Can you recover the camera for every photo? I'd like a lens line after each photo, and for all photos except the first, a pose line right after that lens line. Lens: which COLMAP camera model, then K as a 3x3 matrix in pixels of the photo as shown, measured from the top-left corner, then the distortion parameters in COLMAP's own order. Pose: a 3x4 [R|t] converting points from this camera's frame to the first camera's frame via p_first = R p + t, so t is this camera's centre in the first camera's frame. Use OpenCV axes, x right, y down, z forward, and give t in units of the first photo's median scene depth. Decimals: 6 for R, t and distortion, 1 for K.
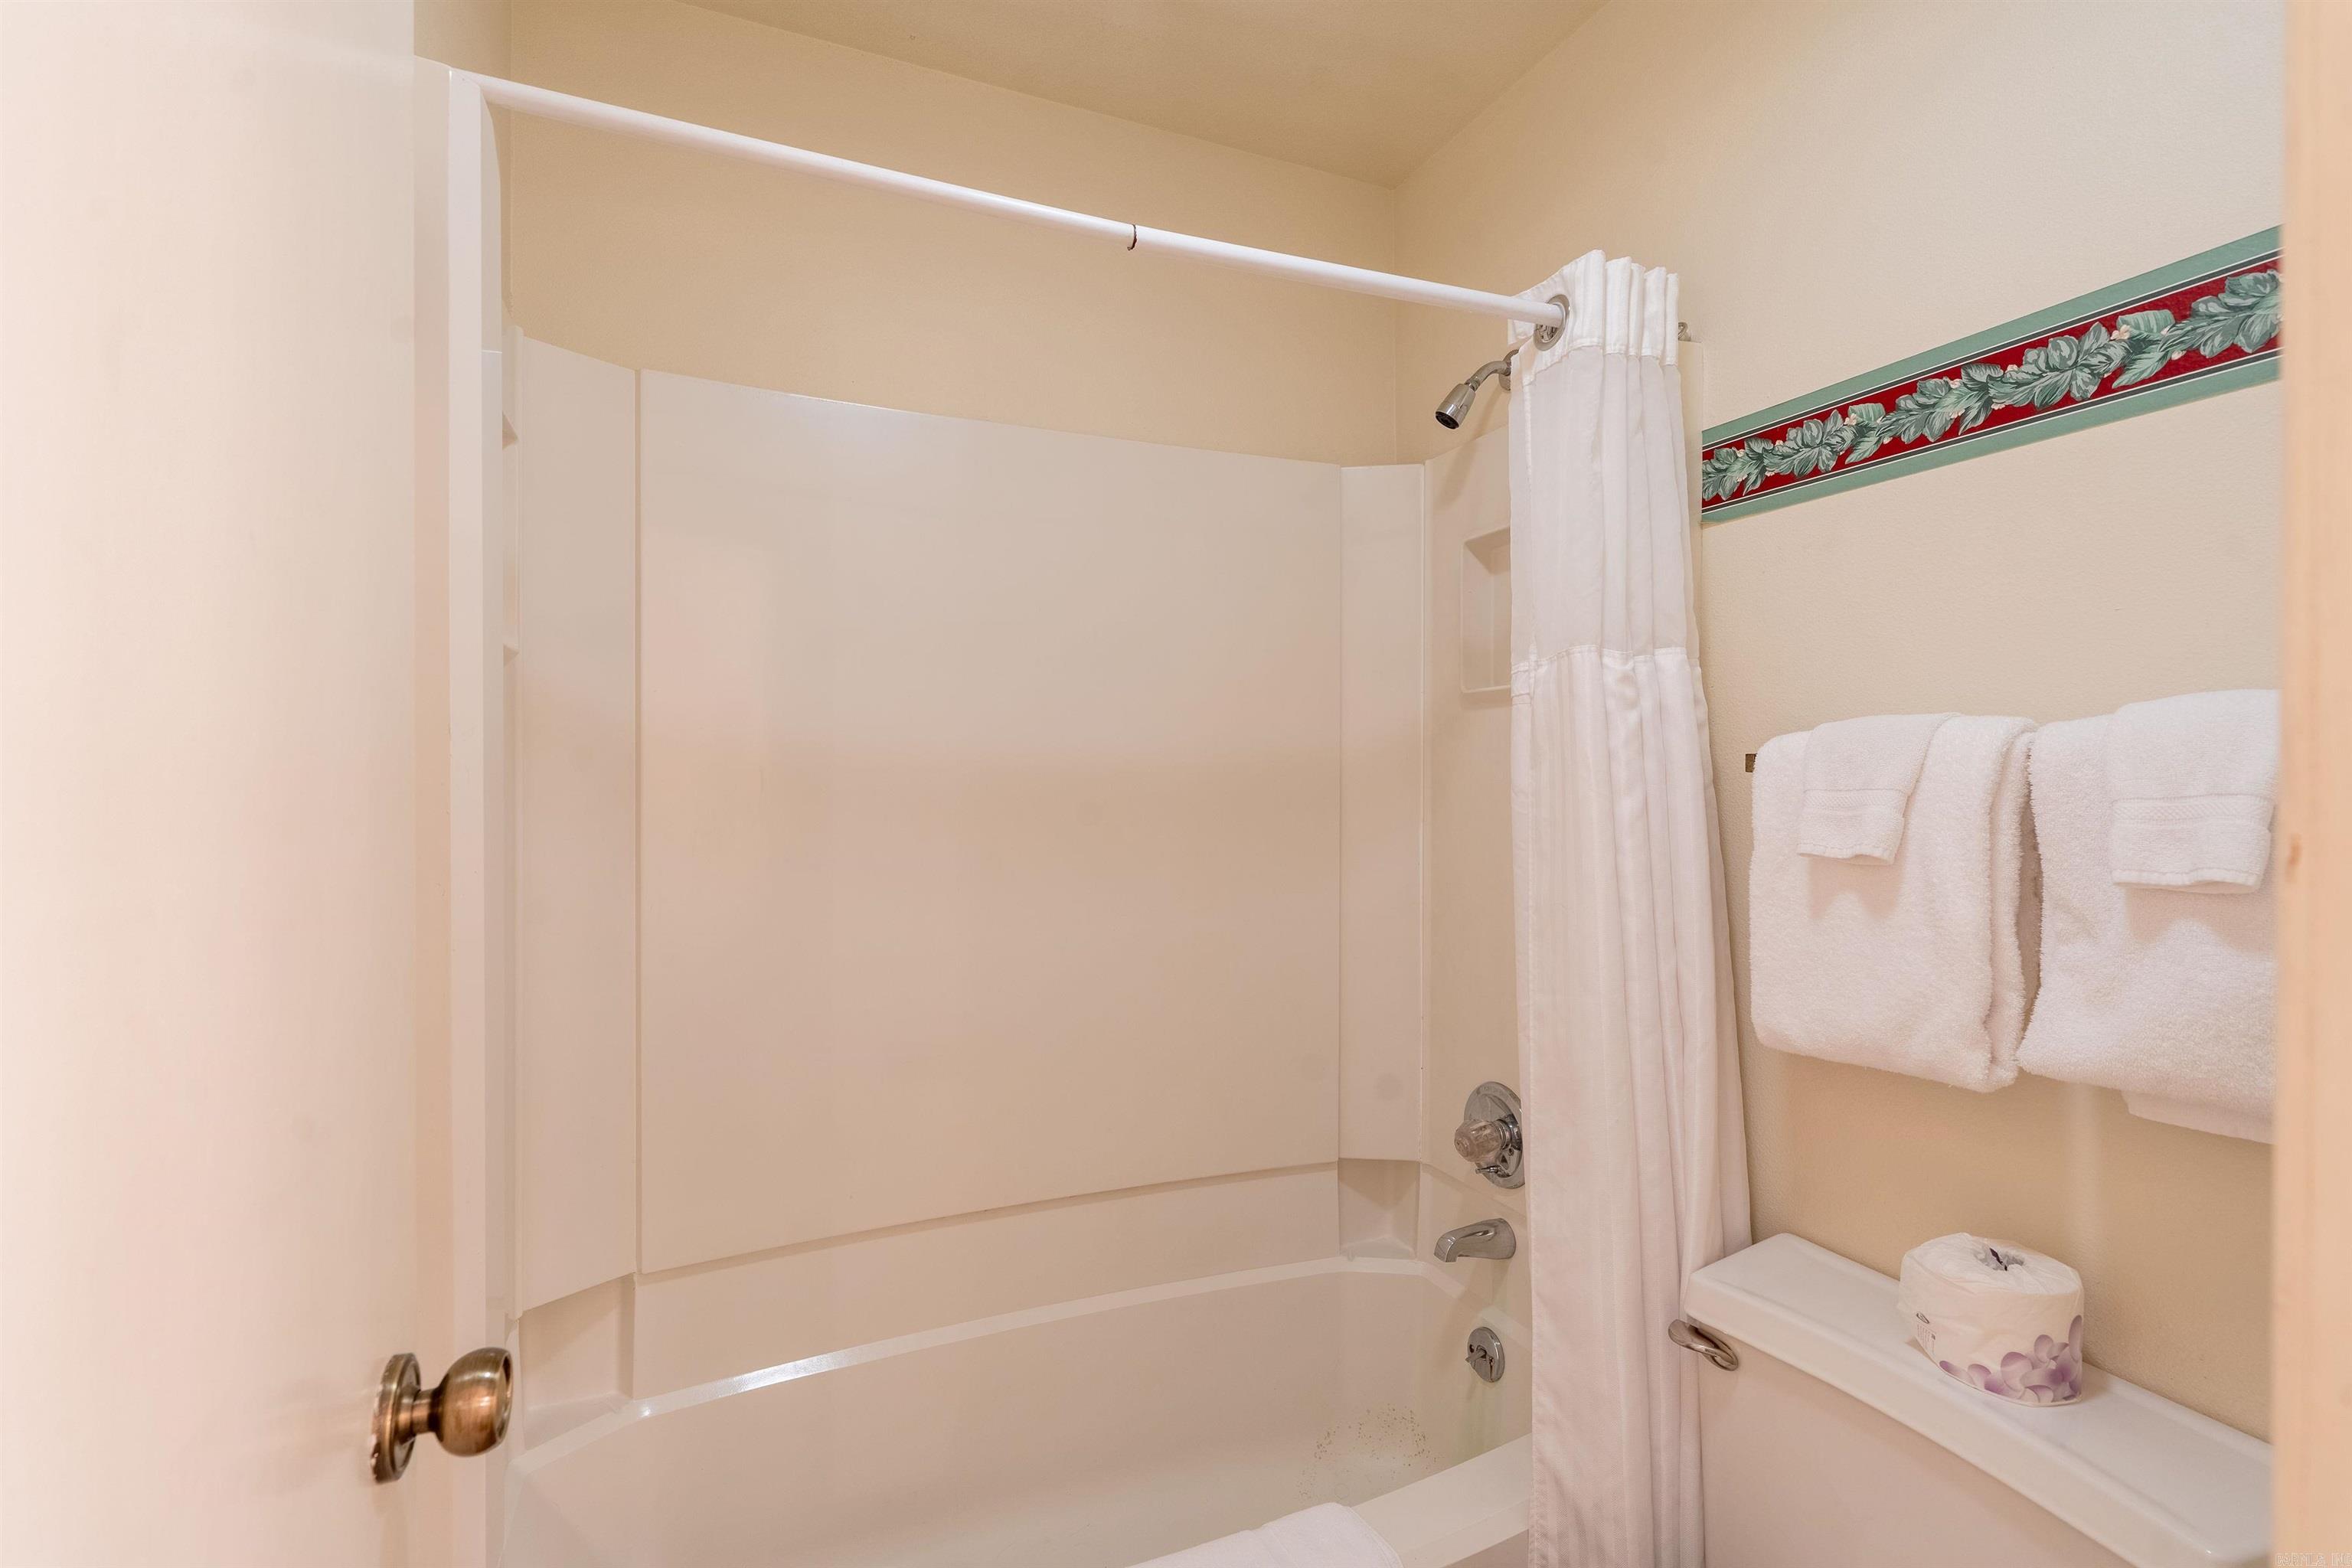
lens RADIAL K [[1059.7, 0, 1175.5], [0, 1059.7, 778.2], [0, 0, 1]] dist [-0.006564, 0.002579]
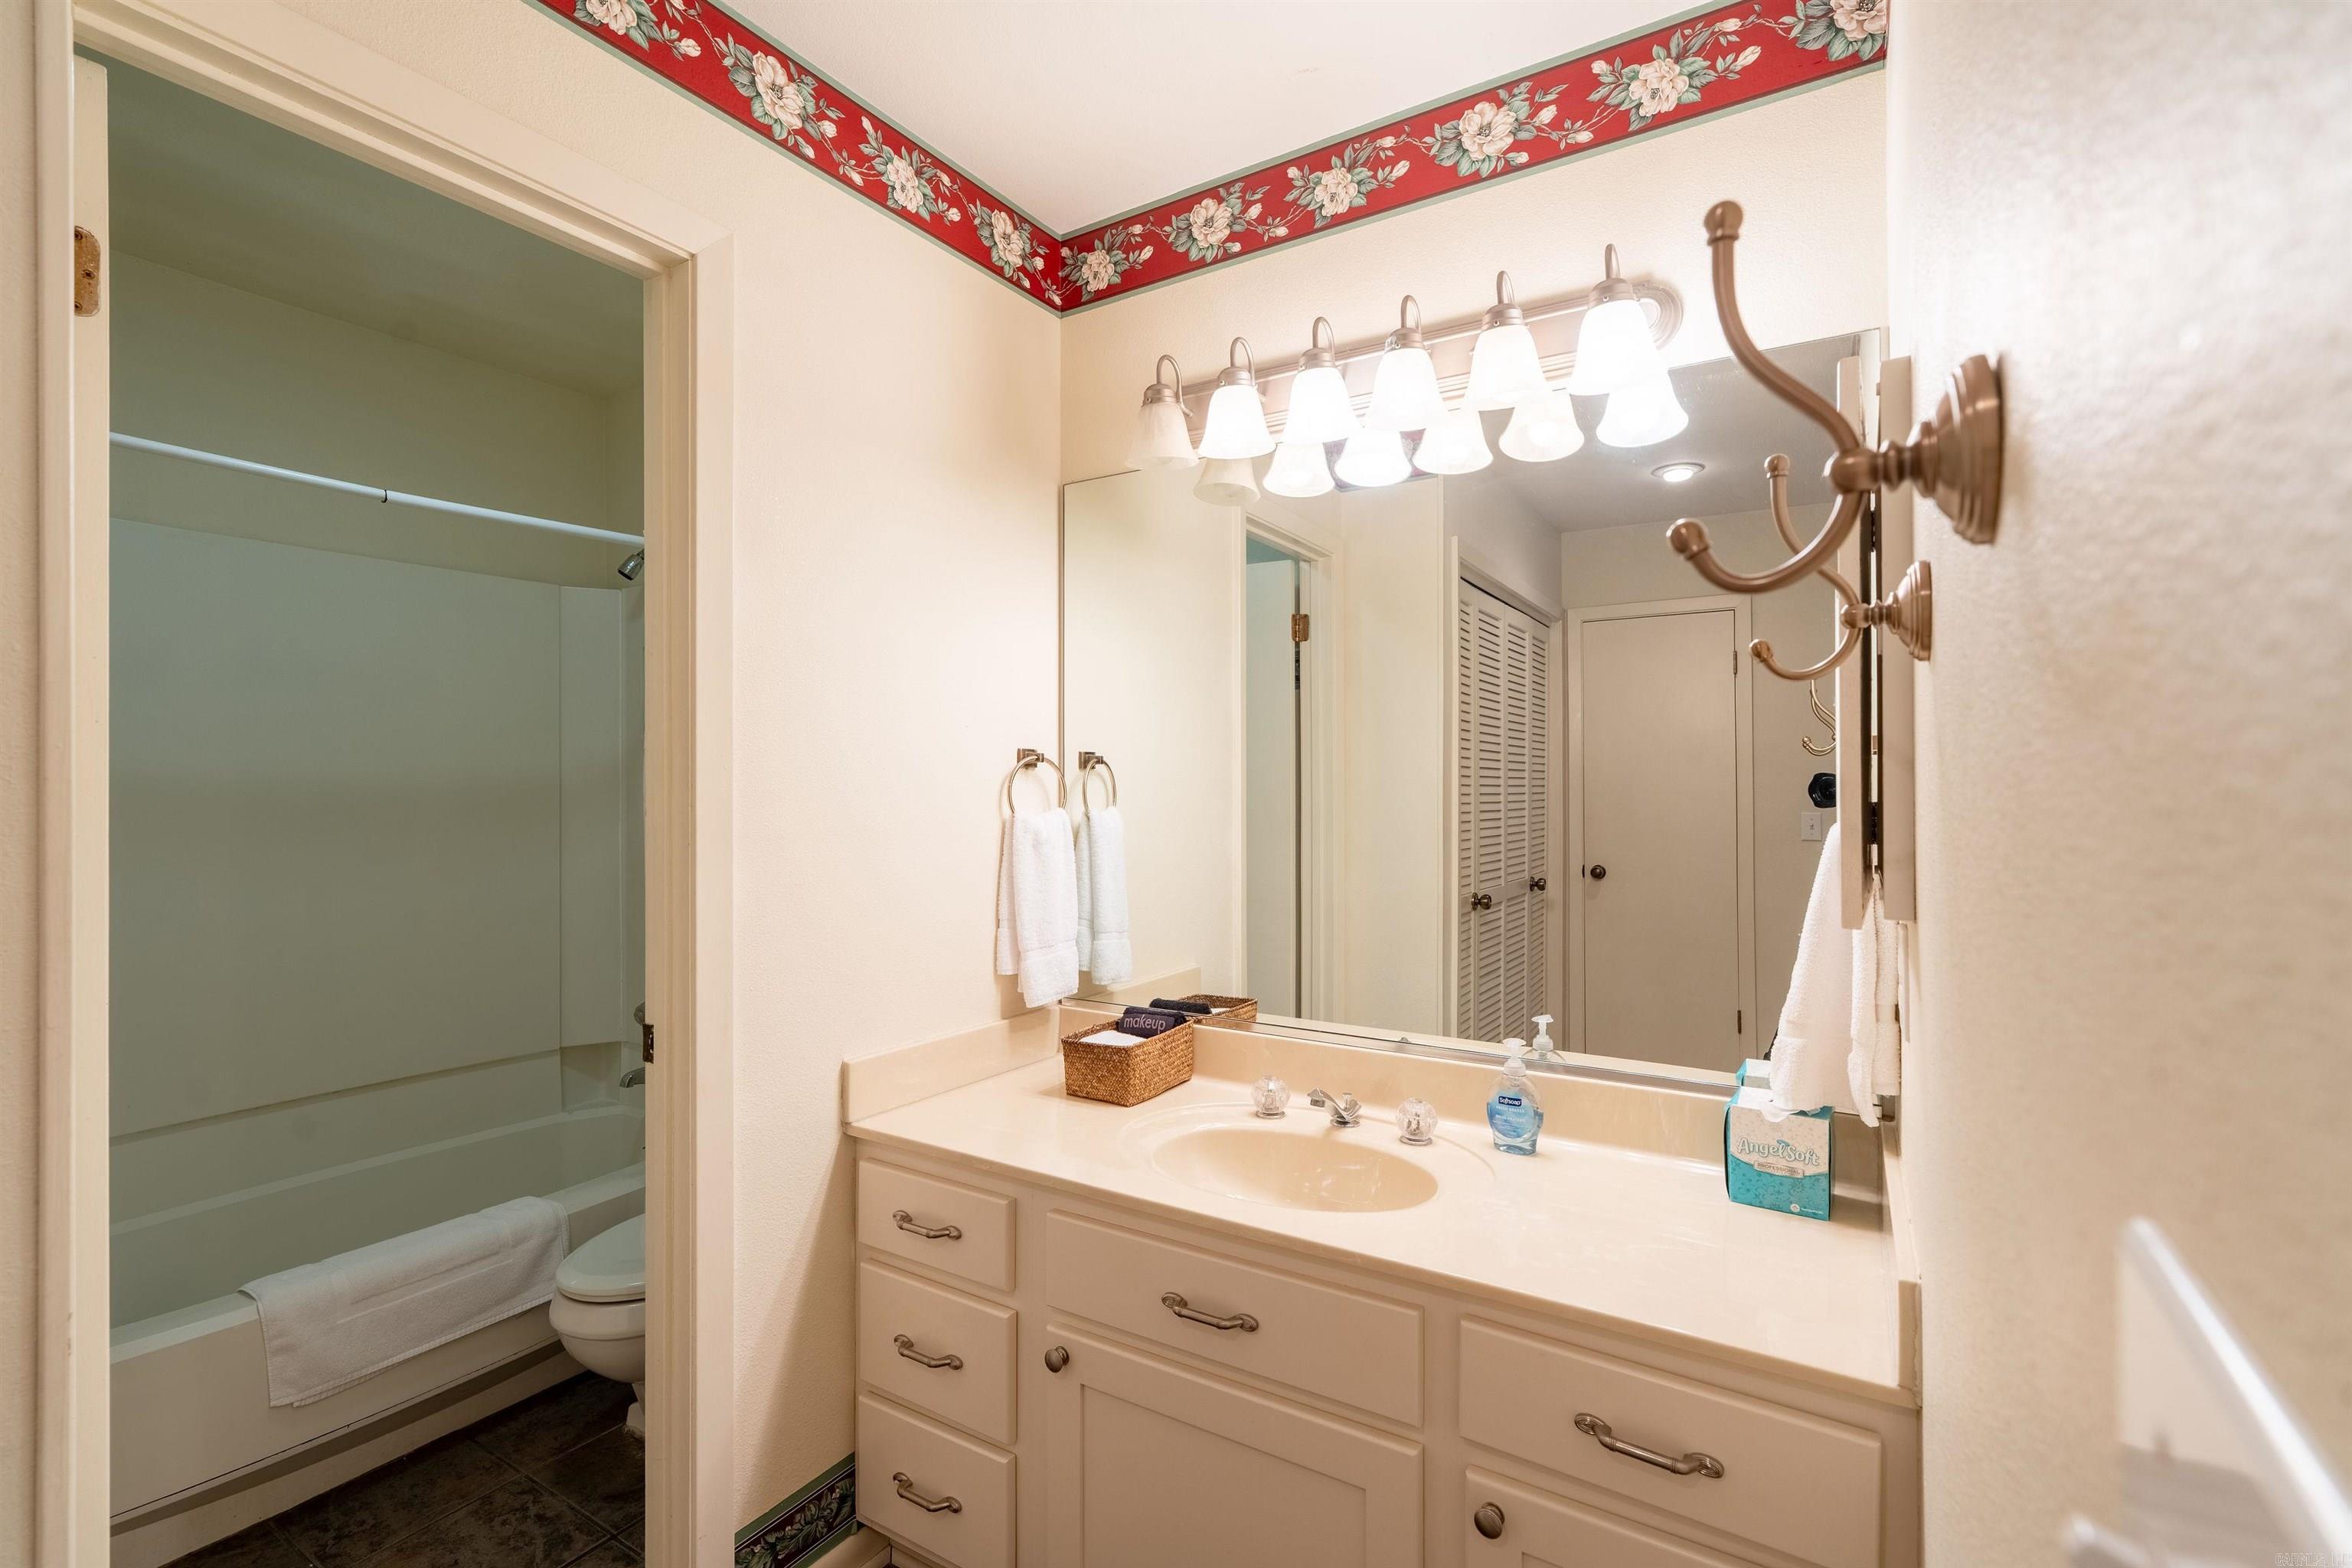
lens RADIAL K [[1059.7, 0, 1183.1], [0, 1059.7, 786.6], [0, 0, 1]] dist [-0.006564, 0.002579]
pose [[0.824116, -0.003882, 0.566407, 0.034833], [0.000631, 0.999982, 0.005936, -0.017358], [-0.566420, -0.004535, 0.824104, -0.733970]]
